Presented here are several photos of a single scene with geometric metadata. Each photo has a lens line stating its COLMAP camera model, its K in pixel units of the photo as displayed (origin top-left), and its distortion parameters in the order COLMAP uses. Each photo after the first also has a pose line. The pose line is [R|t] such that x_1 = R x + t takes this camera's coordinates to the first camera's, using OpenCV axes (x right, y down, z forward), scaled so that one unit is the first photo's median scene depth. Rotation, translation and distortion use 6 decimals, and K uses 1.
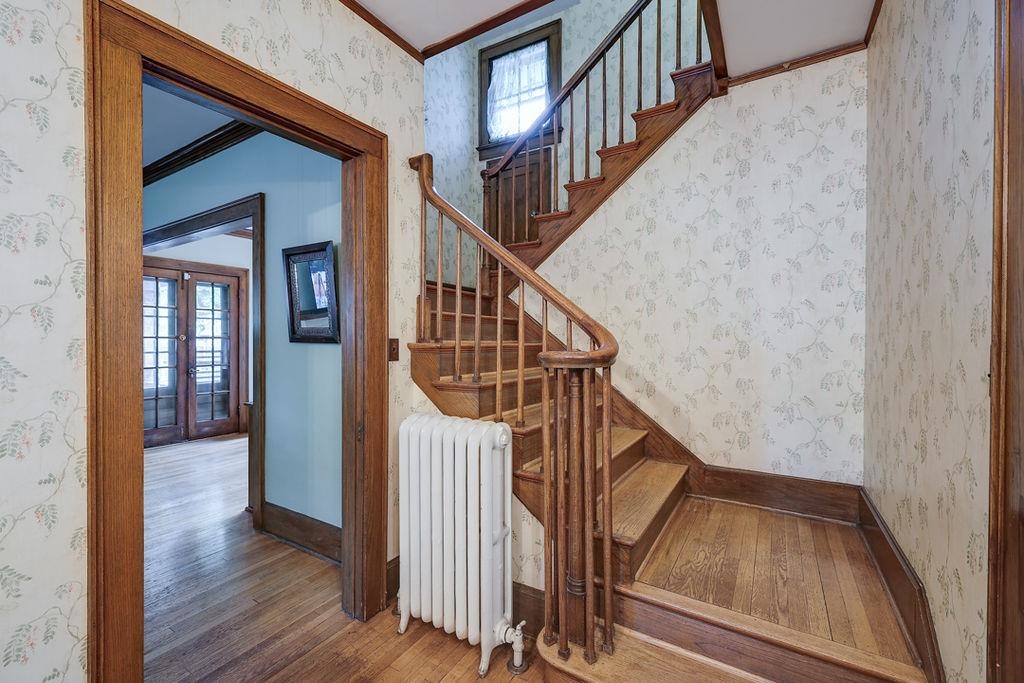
lens RADIAL K [[430.8, 0, 511.7], [0, 430.8, 341.9], [0, 0, 1]] dist [-0.000627, -0.000173]
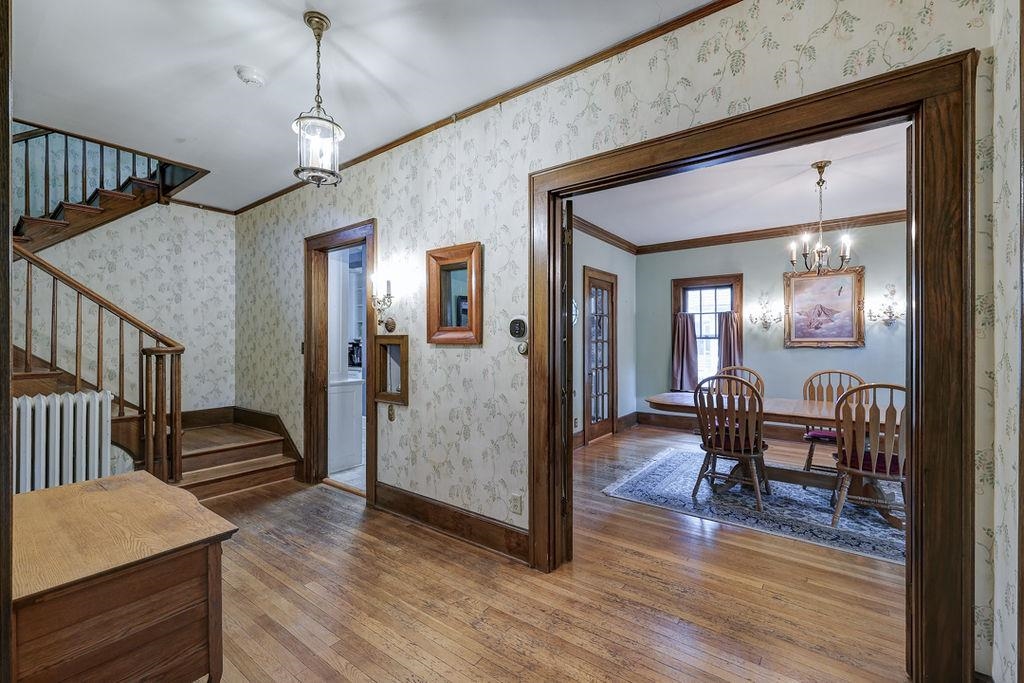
lens RADIAL K [[430.8, 0, 512.3], [0, 430.8, 340.8], [0, 0, 1]] dist [-0.000627, -0.000173]
pose [[0.085476, -0.000037, 0.996340, -1.230676], [0.010064, 0.999949, -0.000826, 0.006182], [-0.996289, 0.010098, 0.085472, -0.611853]]
